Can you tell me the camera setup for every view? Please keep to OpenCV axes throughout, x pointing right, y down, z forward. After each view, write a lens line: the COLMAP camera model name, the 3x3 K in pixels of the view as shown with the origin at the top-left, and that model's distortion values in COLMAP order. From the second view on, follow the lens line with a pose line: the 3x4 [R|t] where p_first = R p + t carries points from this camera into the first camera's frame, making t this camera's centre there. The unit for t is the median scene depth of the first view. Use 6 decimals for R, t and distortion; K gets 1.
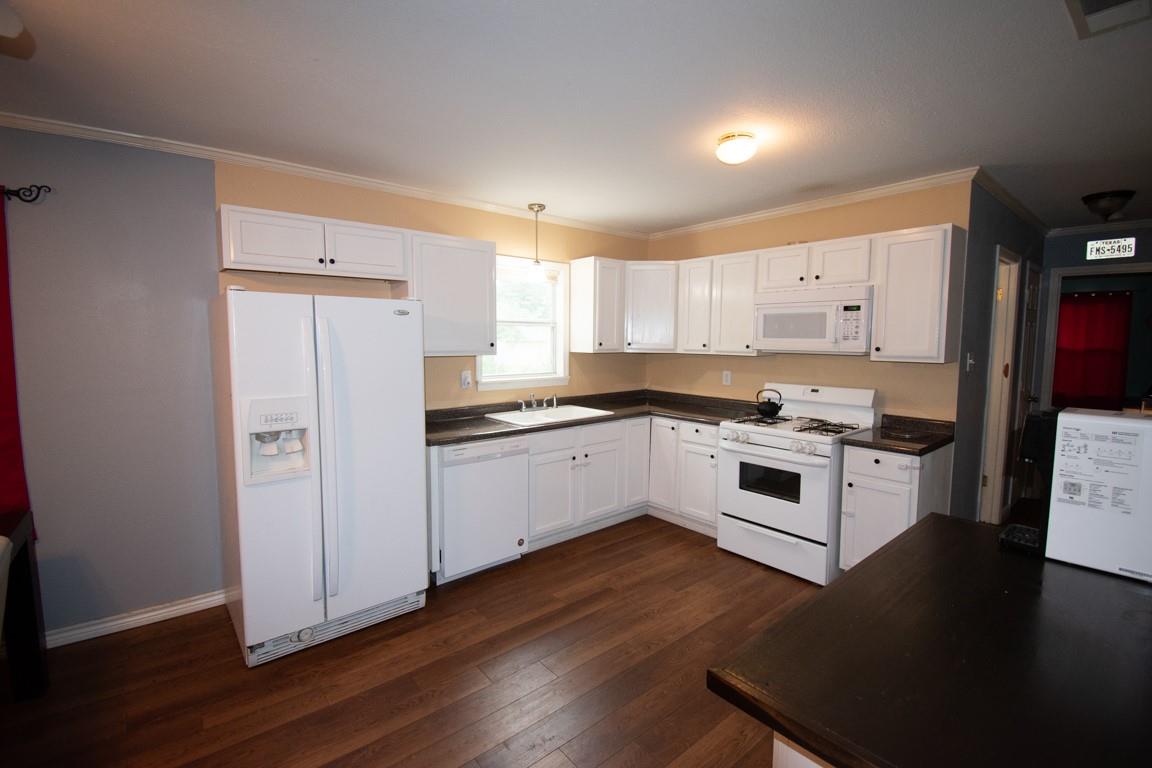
lens RADIAL K [[508.5, 0, 578.8], [0, 508.5, 381.8], [0, 0, 1]] dist [0.020887, -0.025943]
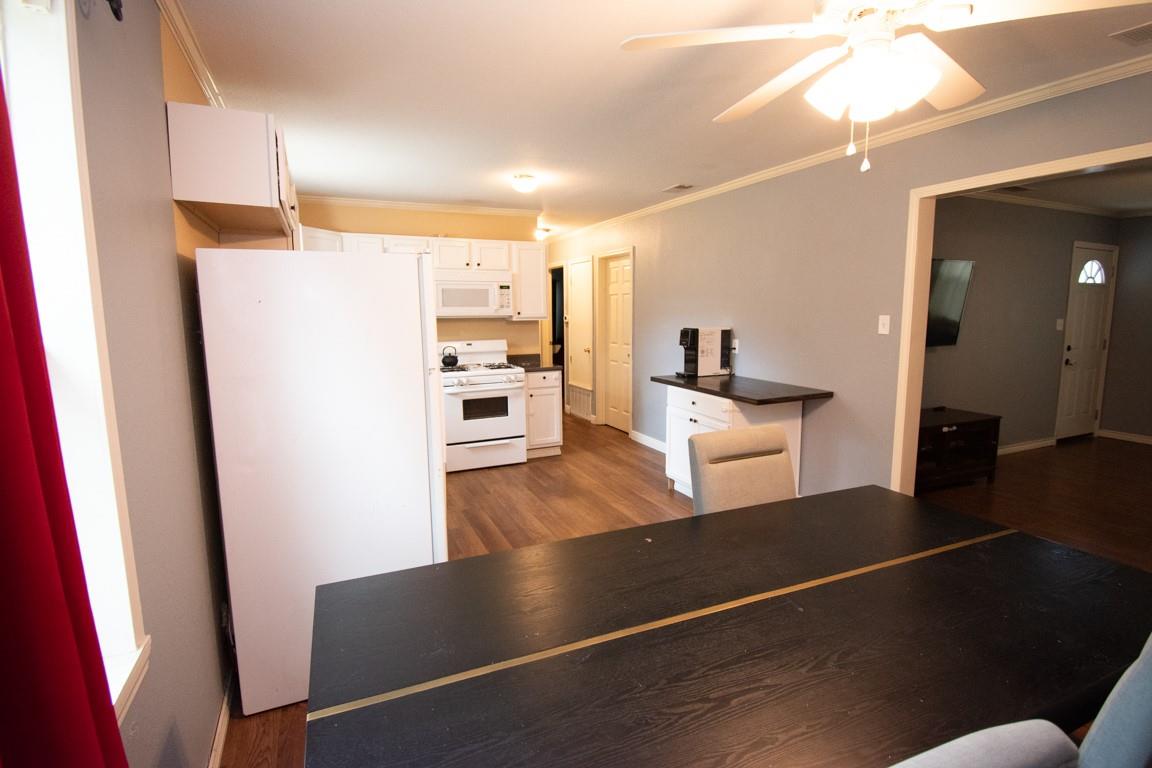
lens RADIAL K [[561.6, 0, 576.0], [0, 561.6, 384.0], [0, 0, 1]] dist [0.000747, -0.000165]
pose [[0.275587, -0.133839, 0.951913, -0.960941], [0.093624, 0.989289, 0.111989, -0.021065], [-0.956706, 0.058259, 0.285166, 0.285236]]
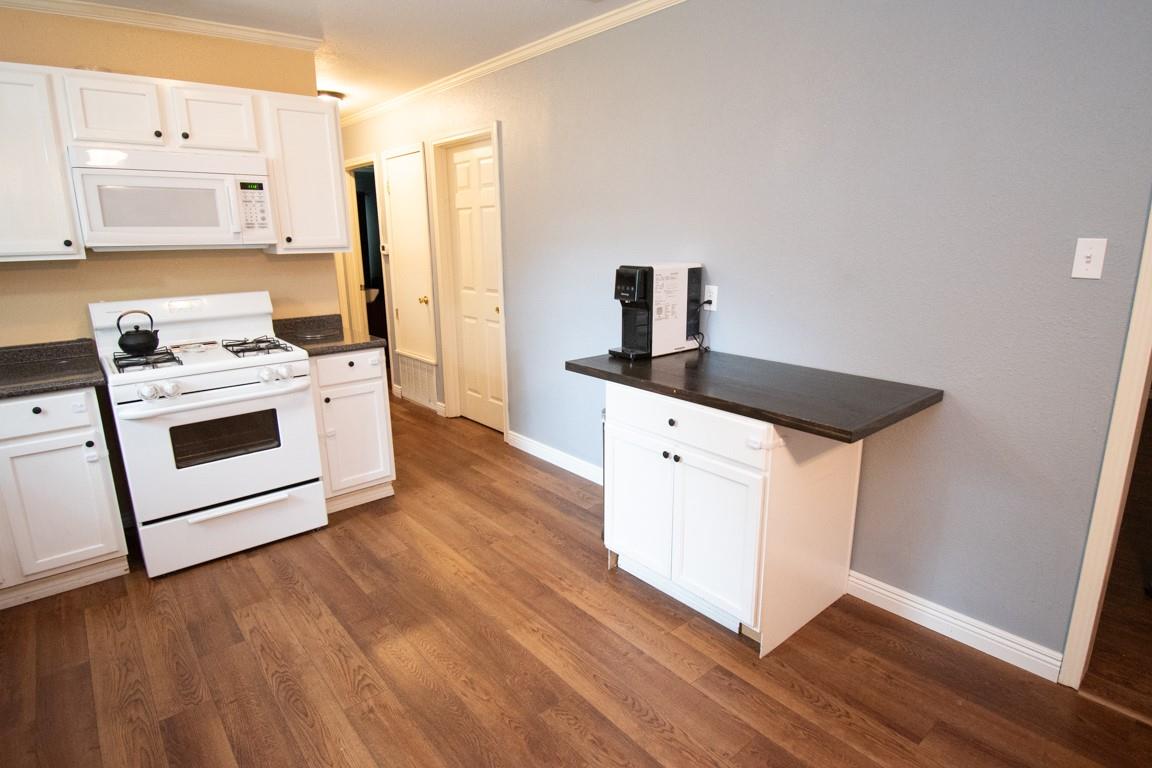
lens RADIAL K [[615.5, 0, 578.2], [0, 615.5, 381.5], [0, 0, 1]] dist [0.019607, -0.031438]
pose [[-0.004959, -0.236579, 0.971600, -0.395454], [0.098915, 0.966730, 0.235898, -0.026769], [-0.995084, 0.097276, 0.018607, 0.464426]]
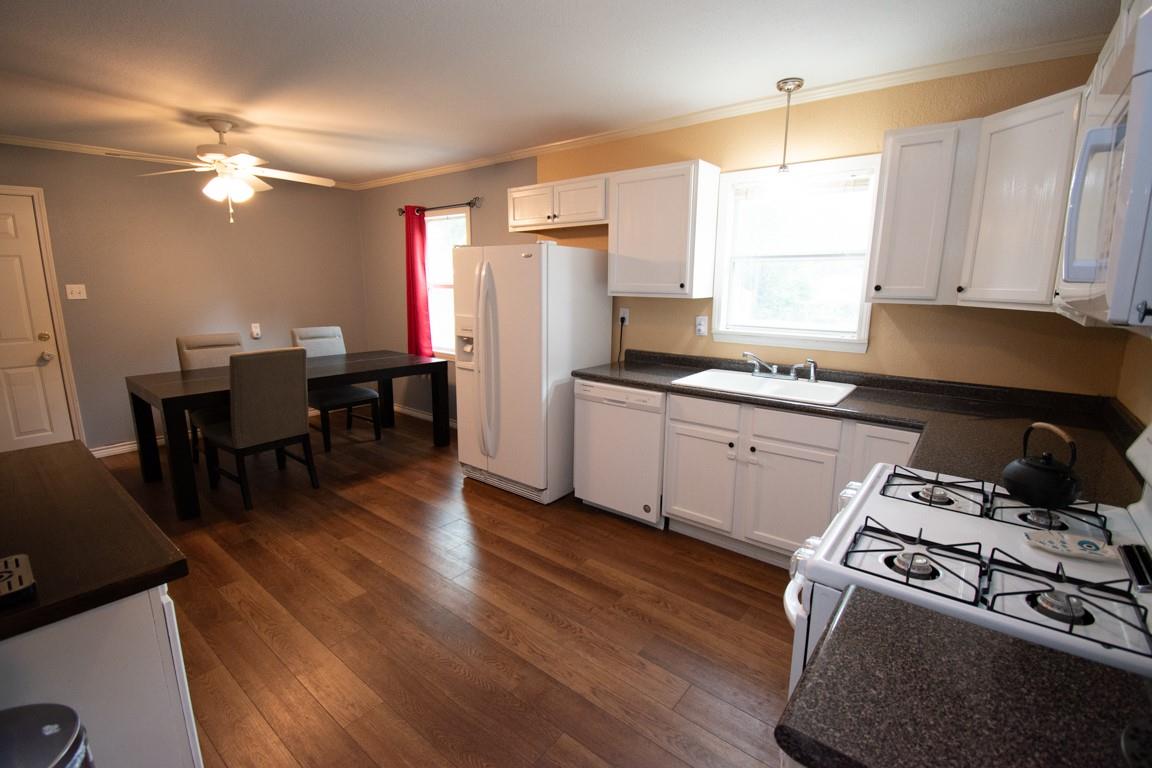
lens RADIAL K [[508.5, 0, 578.8], [0, 508.5, 381.8], [0, 0, 1]] dist [0.020887, -0.025943]
pose [[0.197127, 0.186609, -0.962454, 0.645724], [-0.091687, 0.980924, 0.171411, -0.044230], [0.976081, 0.054454, 0.210476, 0.643280]]
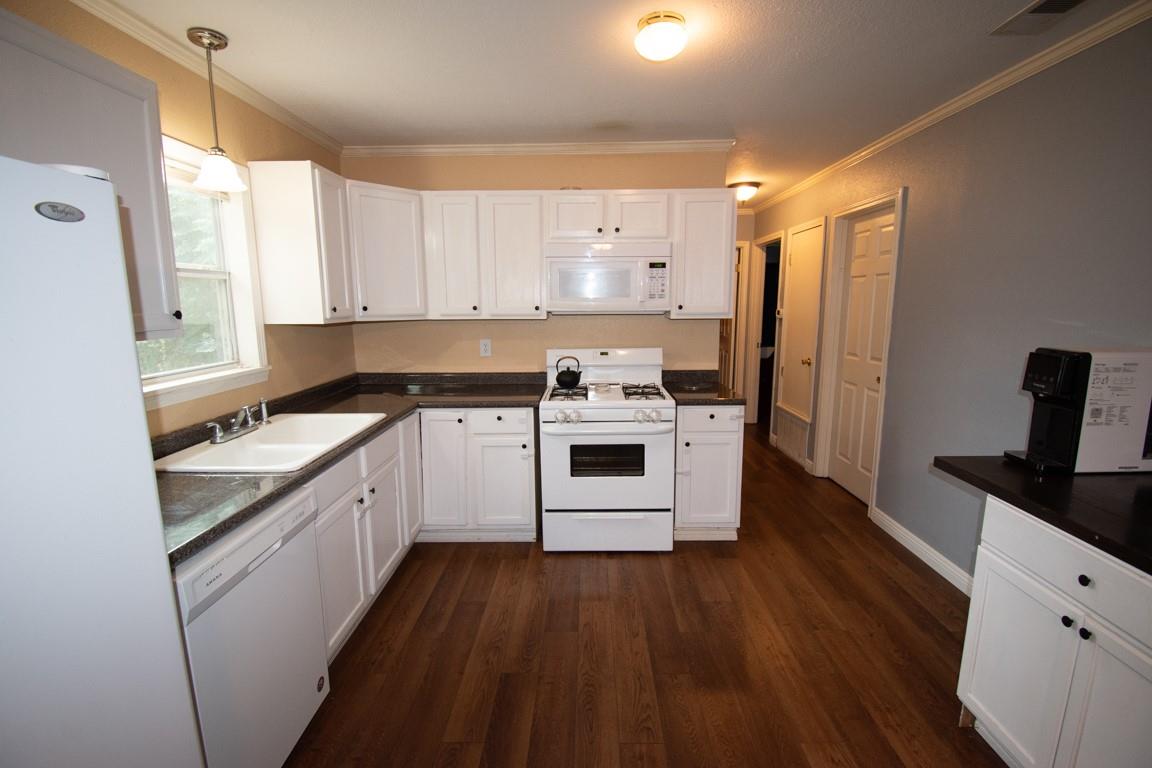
lens RADIAL K [[508.5, 0, 578.8], [0, 508.5, 381.8], [0, 0, 1]] dist [0.020887, -0.025943]
pose [[0.655159, -0.128605, 0.744464, -0.277657], [0.076644, 0.991635, 0.103853, -0.032516], [-0.751593, -0.010982, 0.659536, 0.421248]]
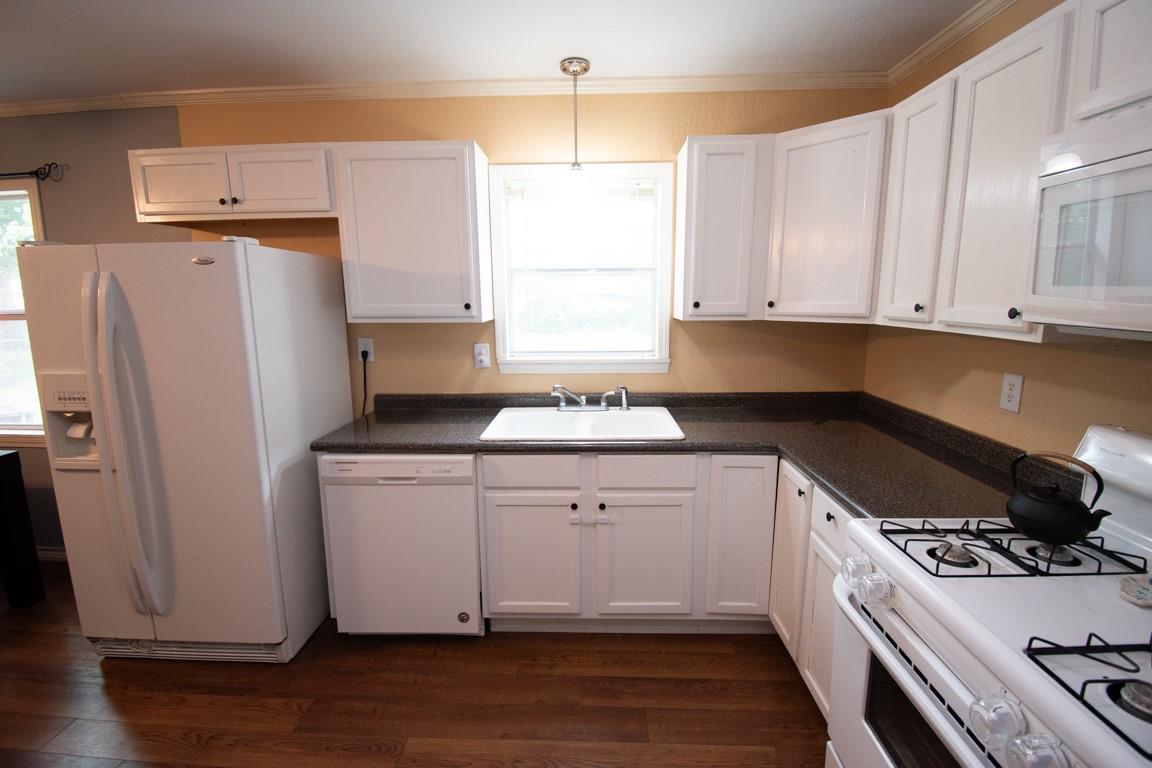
lens RADIAL K [[508.5, 0, 578.8], [0, 508.5, 381.8], [0, 0, 1]] dist [0.020887, -0.025943]
pose [[0.741318, 0.101274, -0.663469, 0.368587], [-0.046193, 0.993905, 0.100100, -0.047863], [0.669562, -0.043558, 0.741478, 0.597886]]
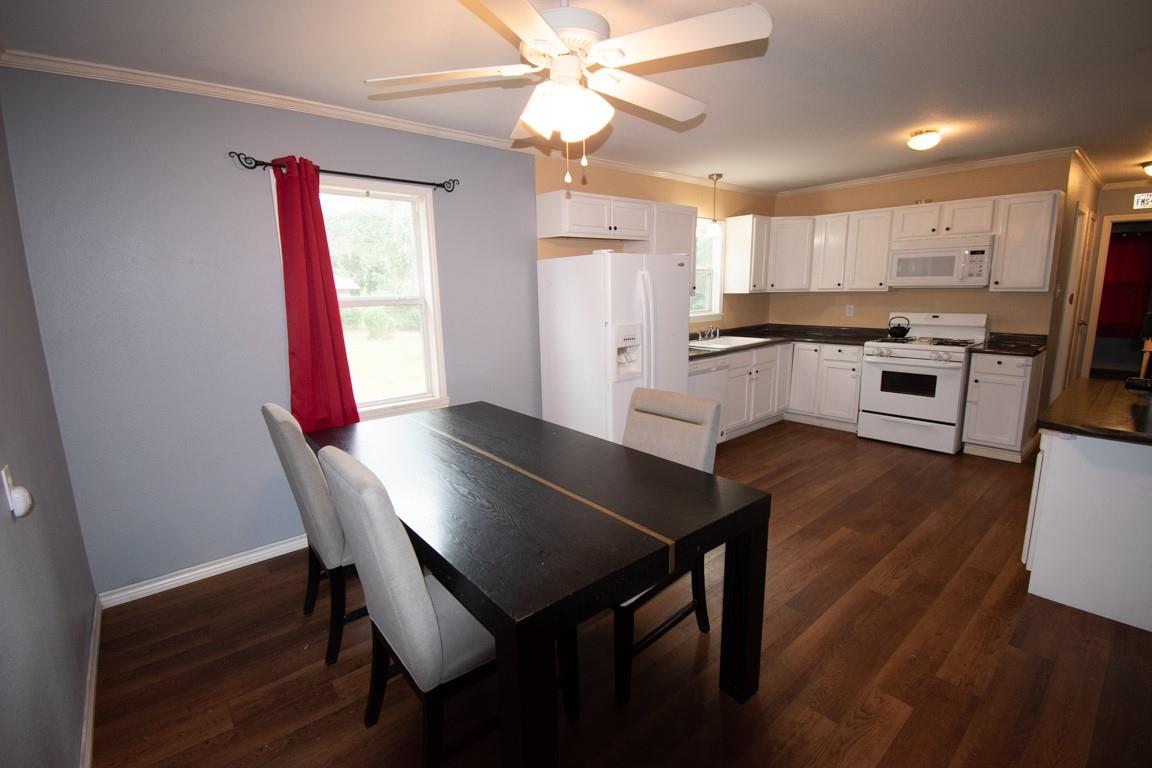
lens RADIAL K [[508.5, 0, 578.8], [0, 508.5, 381.8], [0, 0, 1]] dist [0.020887, -0.025943]
pose [[0.999609, -0.027673, 0.004045, -0.471550], [0.027146, 0.994848, 0.097679, 0.031173], [-0.006727, -0.097531, 0.995210, -0.322303]]
